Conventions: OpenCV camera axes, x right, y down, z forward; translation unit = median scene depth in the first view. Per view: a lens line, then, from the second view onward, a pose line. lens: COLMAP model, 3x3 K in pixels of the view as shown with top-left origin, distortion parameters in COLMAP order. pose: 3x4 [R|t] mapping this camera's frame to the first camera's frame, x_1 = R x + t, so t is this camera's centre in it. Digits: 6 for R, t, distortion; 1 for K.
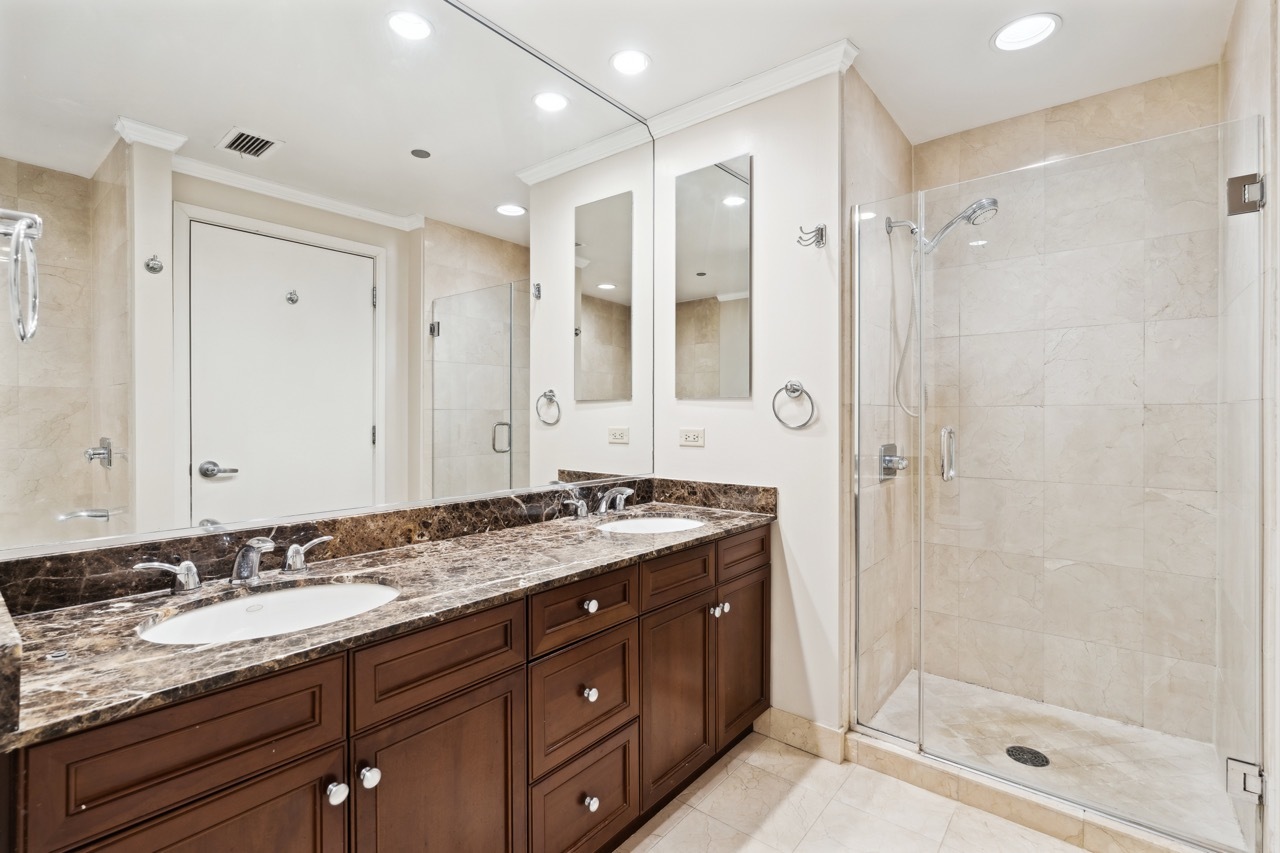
lens RADIAL K [[589.1, 0, 636.4], [0, 589.1, 422.1], [0, 0, 1]] dist [-0.001936, -0.000017]
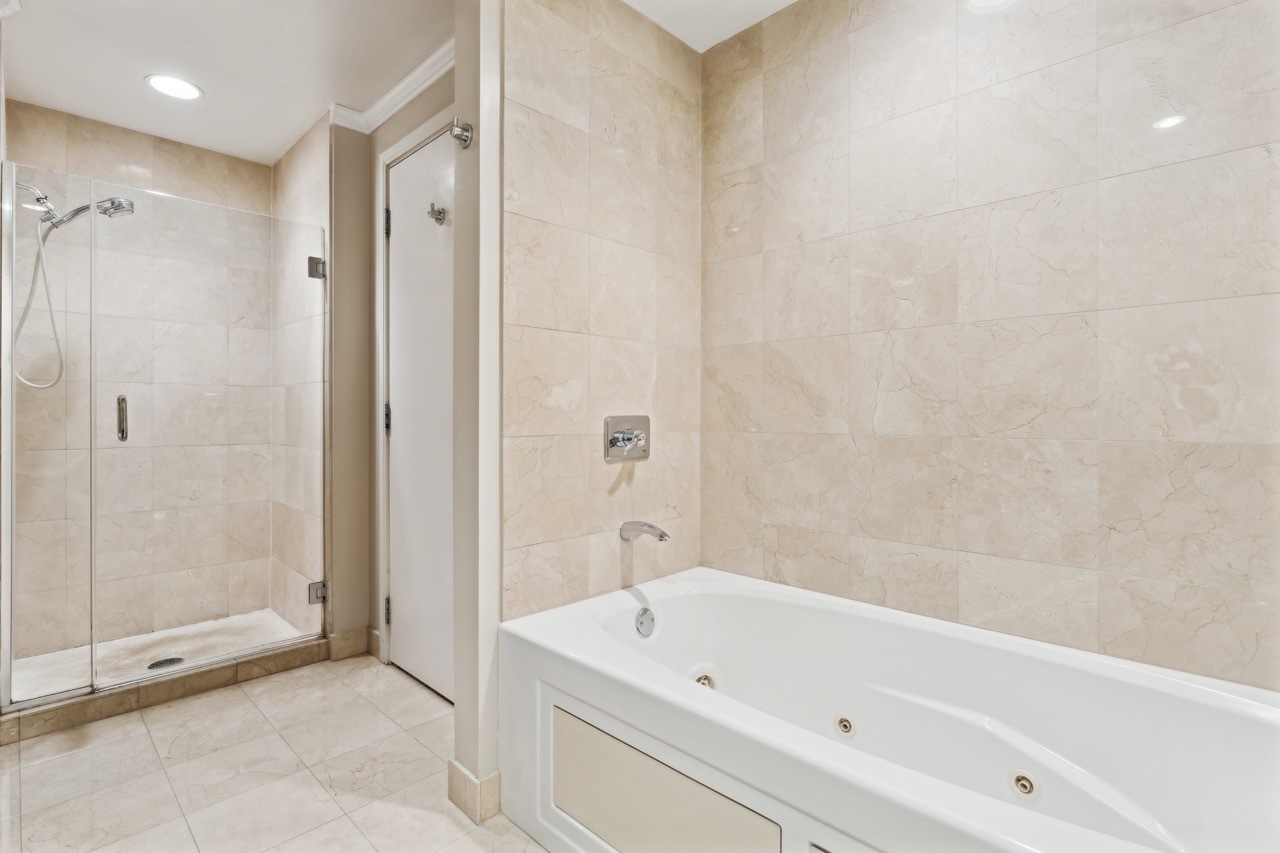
lens RADIAL K [[589.1, 0, 636.4], [0, 589.1, 422.1], [0, 0, 1]] dist [-0.001936, -0.000017]
pose [[0.087978, -0.011426, 0.996057, -0.450158], [0.006276, 0.999921, 0.010916, 0.048841], [-0.996103, 0.005291, 0.088043, -0.092330]]
